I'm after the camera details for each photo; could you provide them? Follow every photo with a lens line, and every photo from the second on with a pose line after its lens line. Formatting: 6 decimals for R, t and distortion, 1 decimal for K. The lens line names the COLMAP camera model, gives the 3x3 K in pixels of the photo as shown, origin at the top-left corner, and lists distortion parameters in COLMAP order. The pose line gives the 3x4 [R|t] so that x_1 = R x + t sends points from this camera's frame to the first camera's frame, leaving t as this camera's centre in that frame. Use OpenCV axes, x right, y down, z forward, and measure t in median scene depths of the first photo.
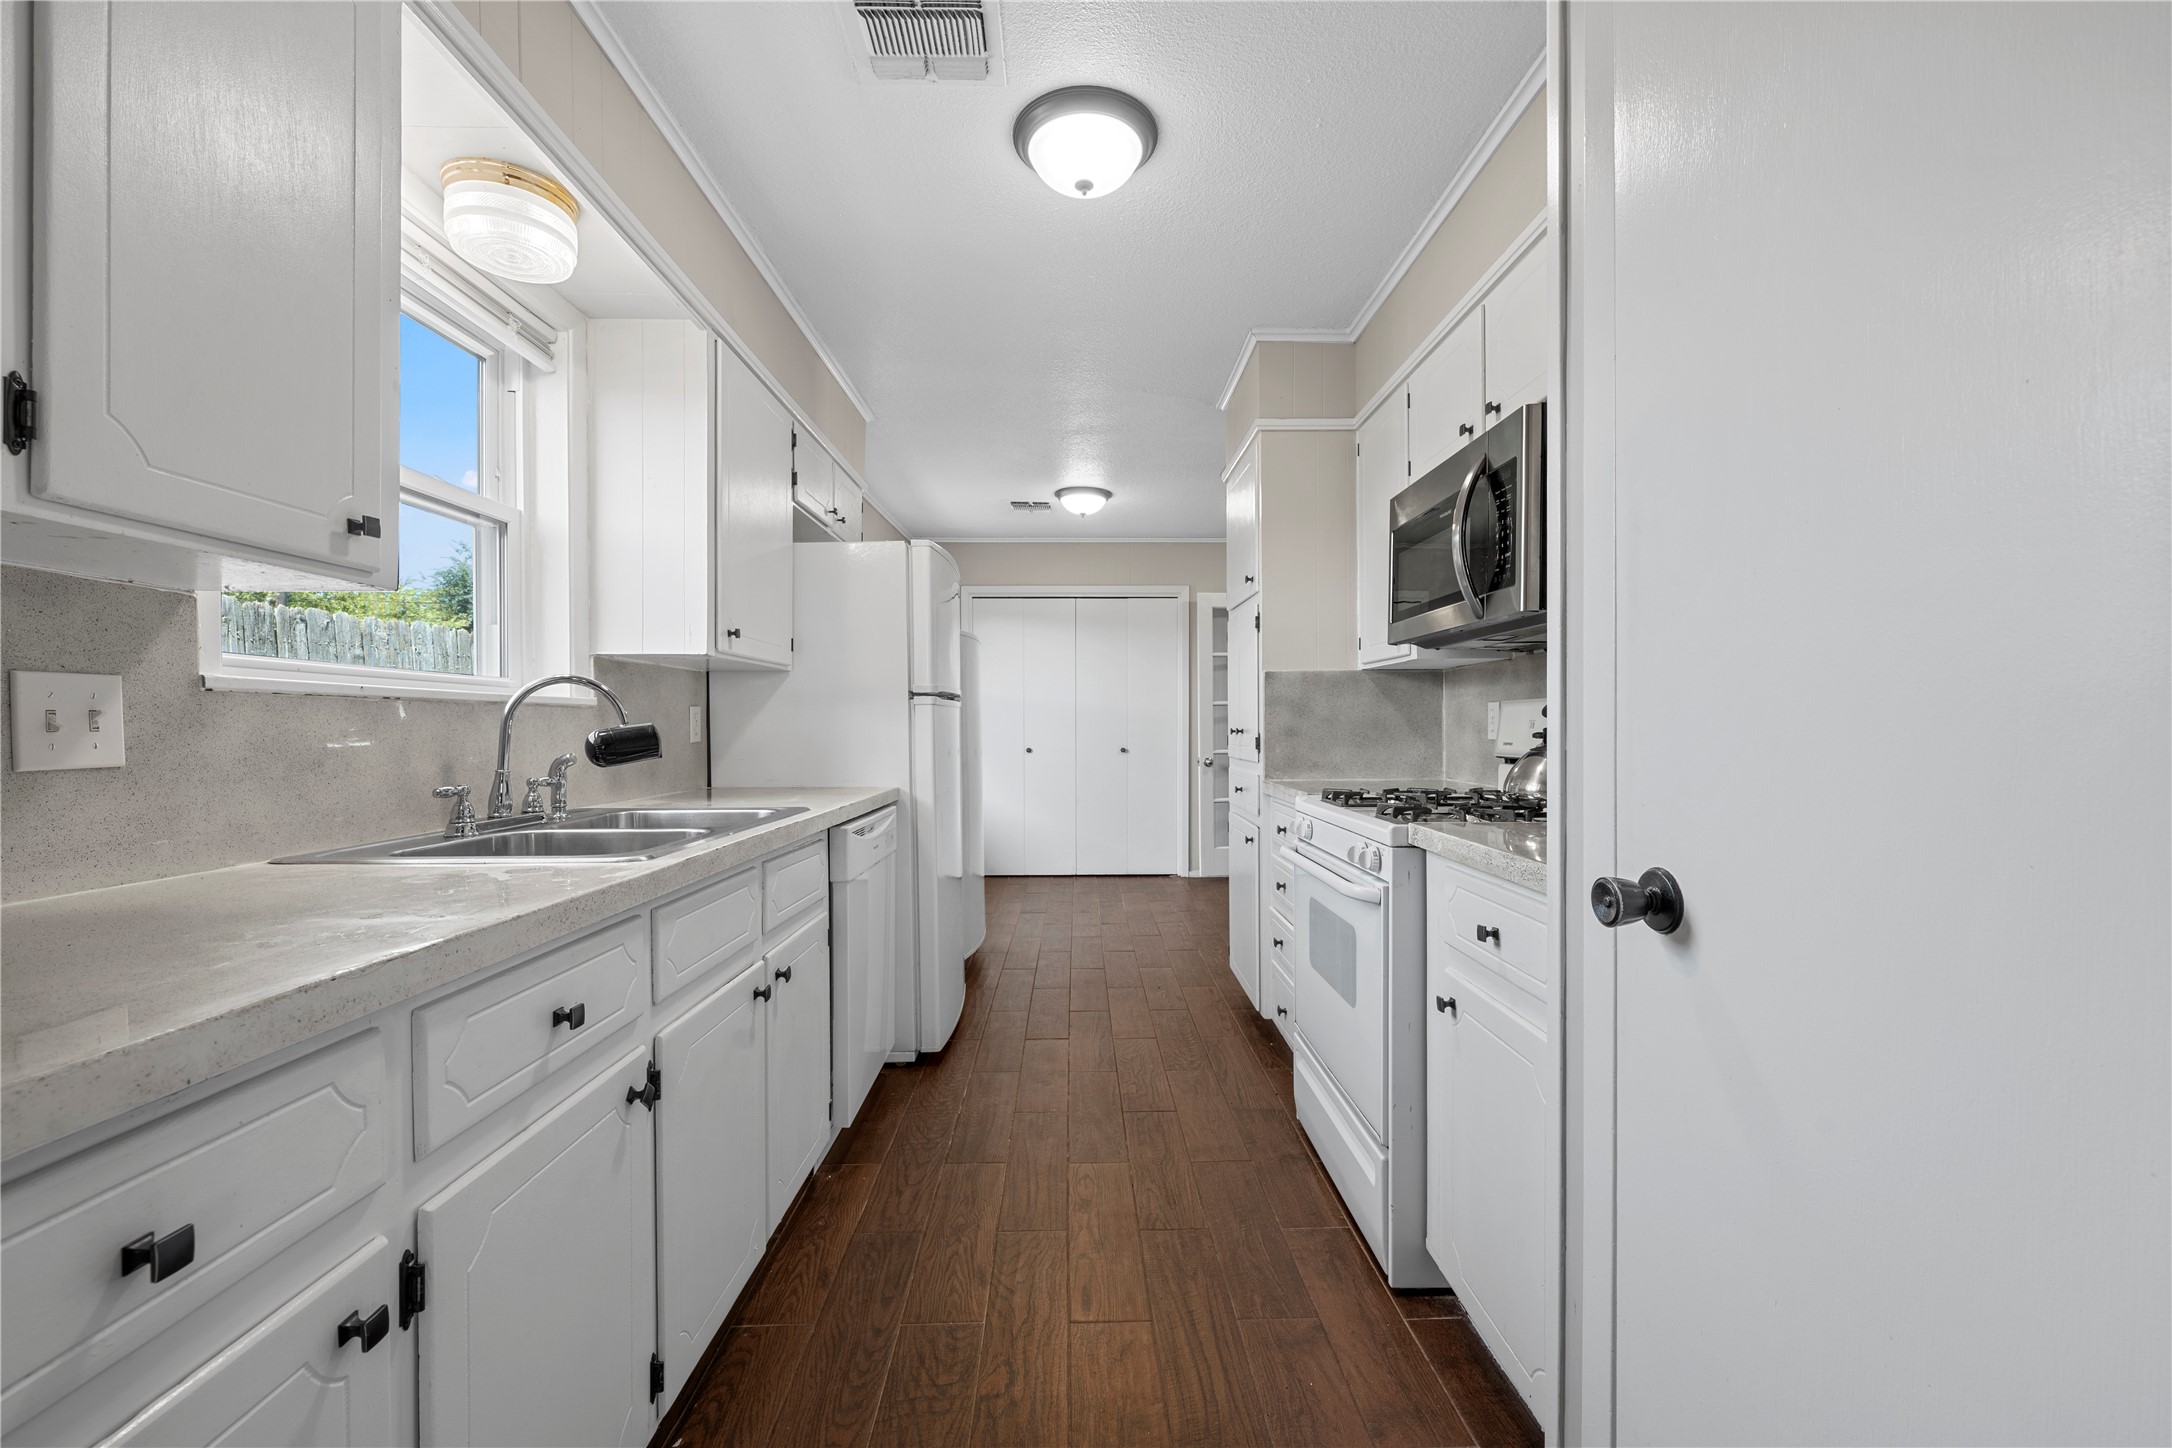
lens RADIAL K [[911.1, 0, 1090.2], [0, 911.1, 716.4], [0, 0, 1]] dist [0.000155, 0.000120]
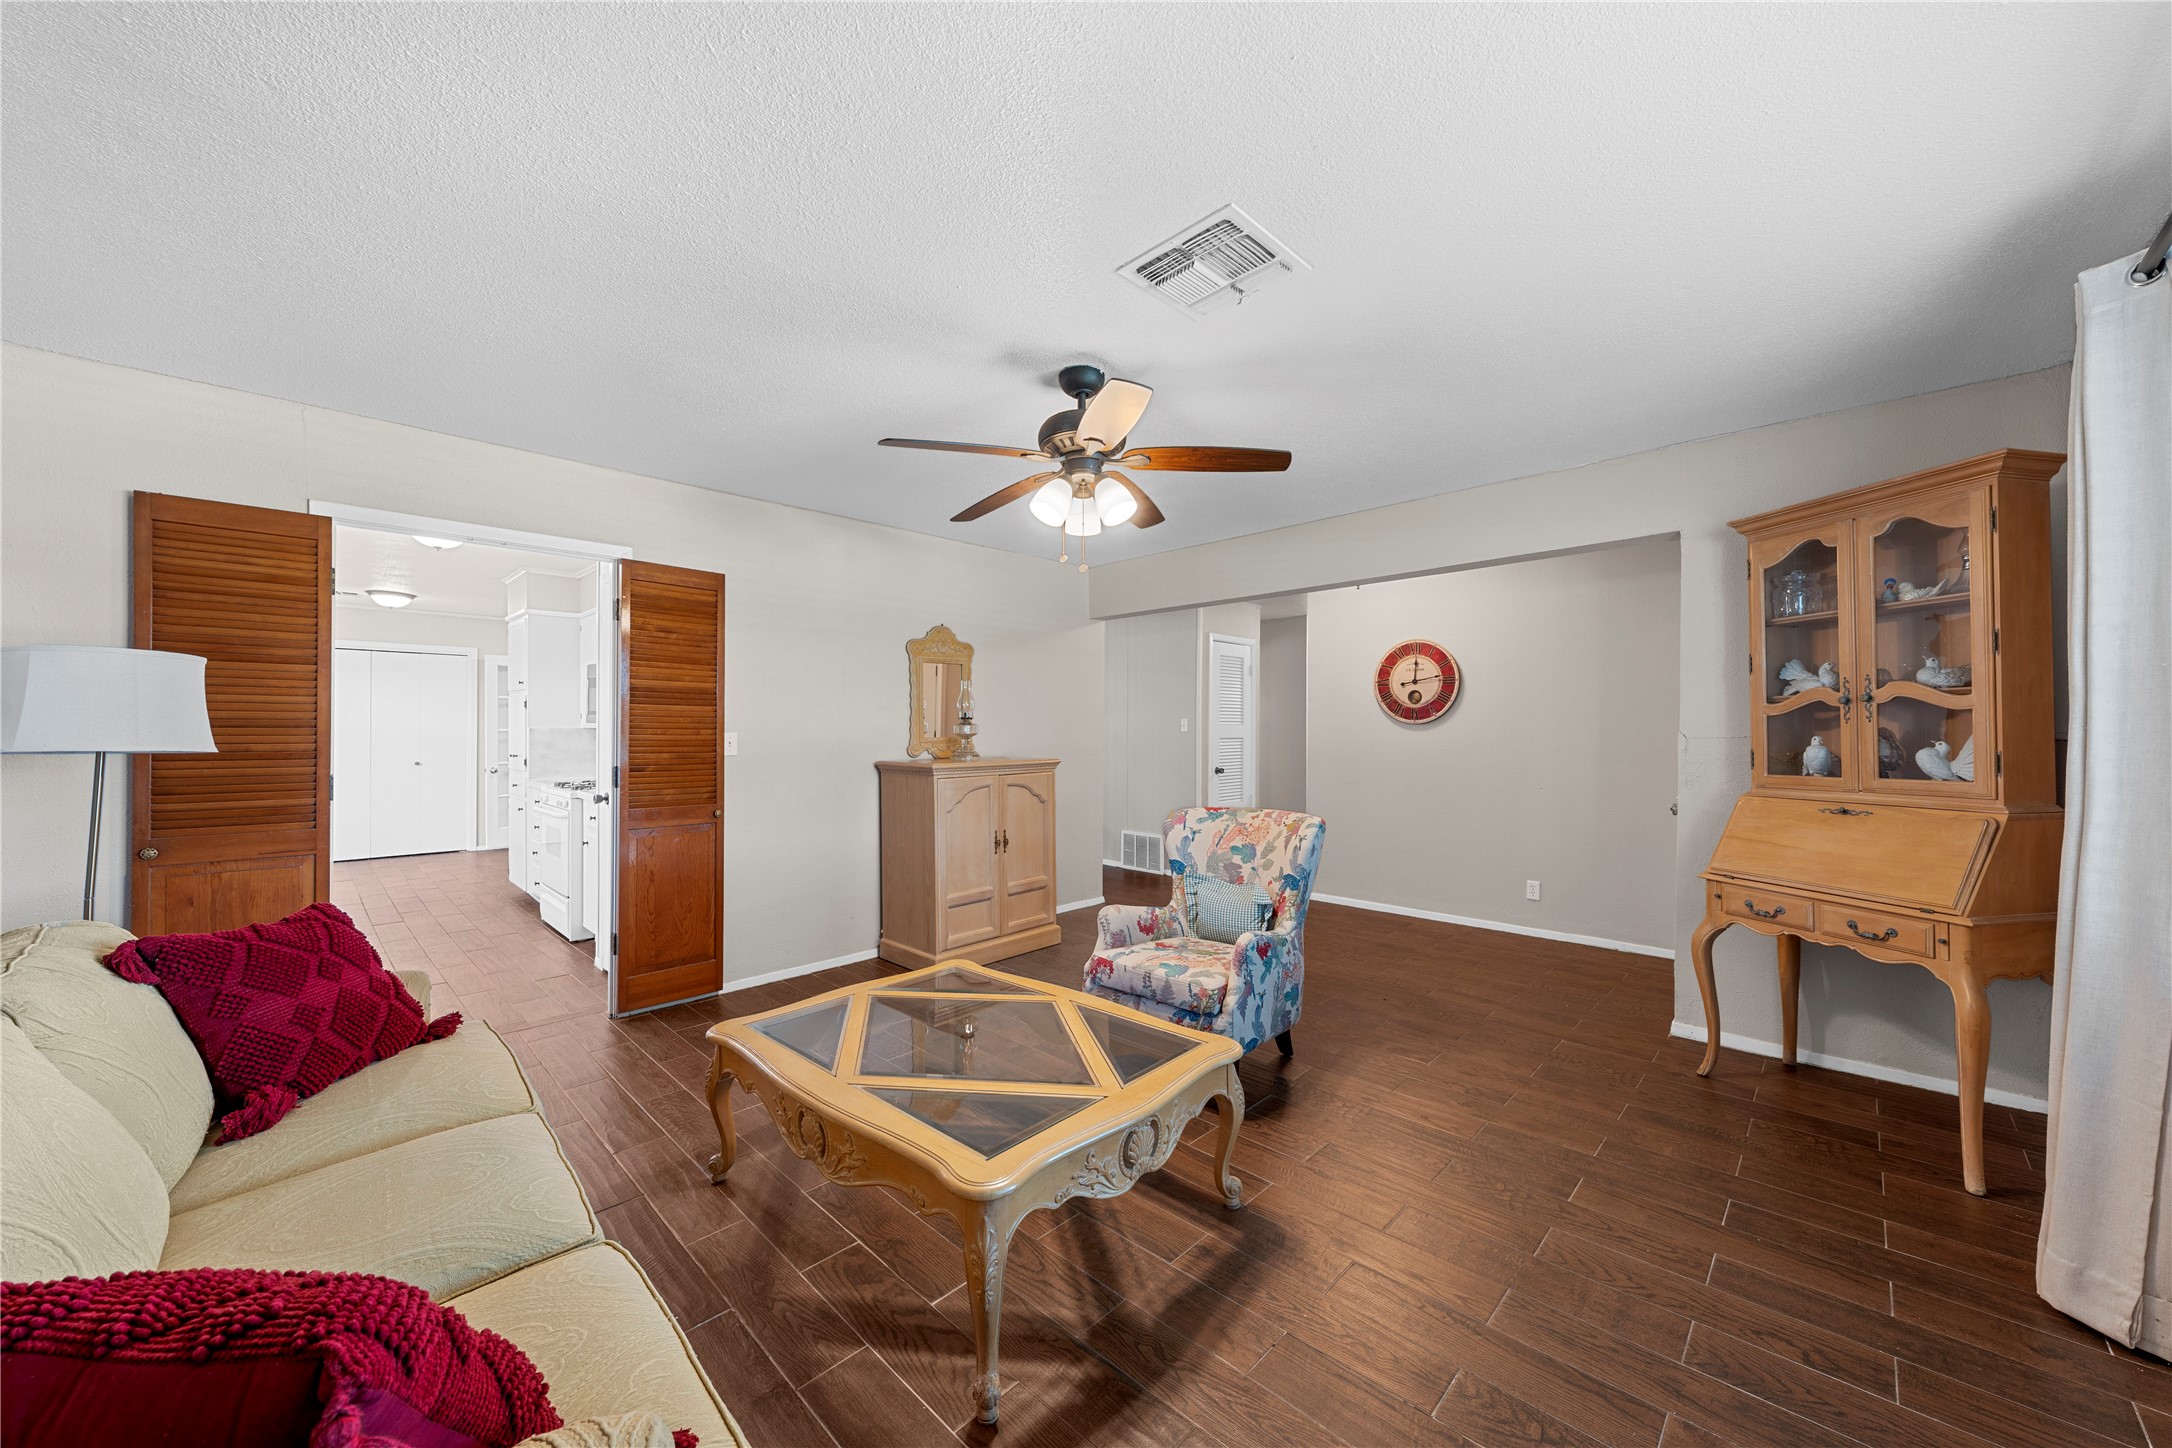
lens RADIAL K [[776.9, 0, 1081.3], [0, 776.9, 732.6], [0, 0, 1]] dist [-0.000402, 0.000008]
pose [[0.711189, 0.001938, 0.702998, -0.099482], [-0.011956, 0.999885, 0.009338, -0.043601], [-0.702899, -0.015046, 0.711131, -0.717194]]
